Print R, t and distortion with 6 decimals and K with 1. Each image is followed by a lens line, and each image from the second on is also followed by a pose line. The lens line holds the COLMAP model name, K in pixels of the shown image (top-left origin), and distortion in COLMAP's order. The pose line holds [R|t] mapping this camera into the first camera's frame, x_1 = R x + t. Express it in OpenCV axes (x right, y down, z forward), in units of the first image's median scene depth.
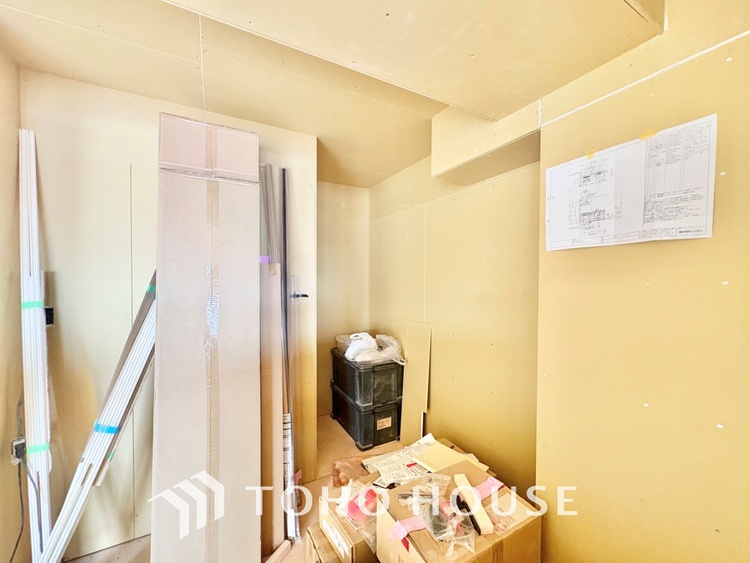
lens RADIAL K [[298.7, 0, 375.0], [0, 298.7, 281.5], [0, 0, 1]] dist [-0.000633, -0.000614]
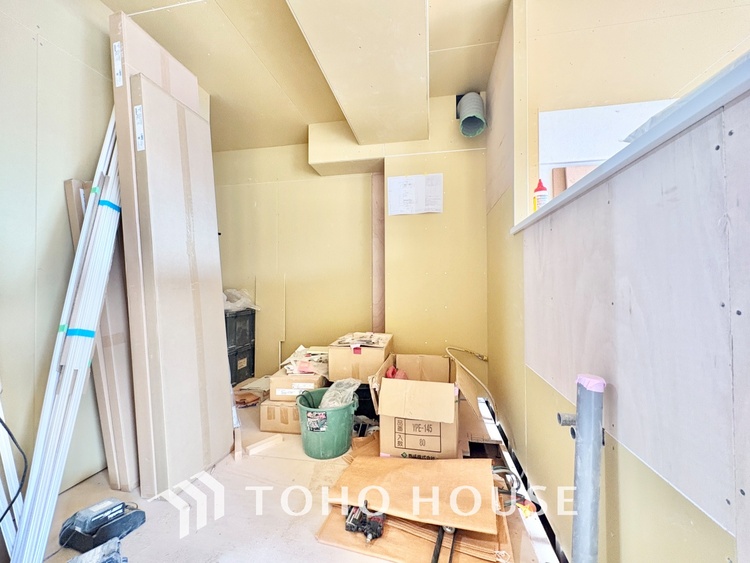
lens RADIAL K [[298.7, 0, 375.0], [0, 298.7, 281.5], [0, 0, 1]] dist [-0.000633, -0.000614]
pose [[0.631721, 0.002213, 0.775193, -0.554608], [0.018225, 0.999677, -0.017705, 0.197345], [-0.774982, 0.025312, 0.631477, -0.128281]]
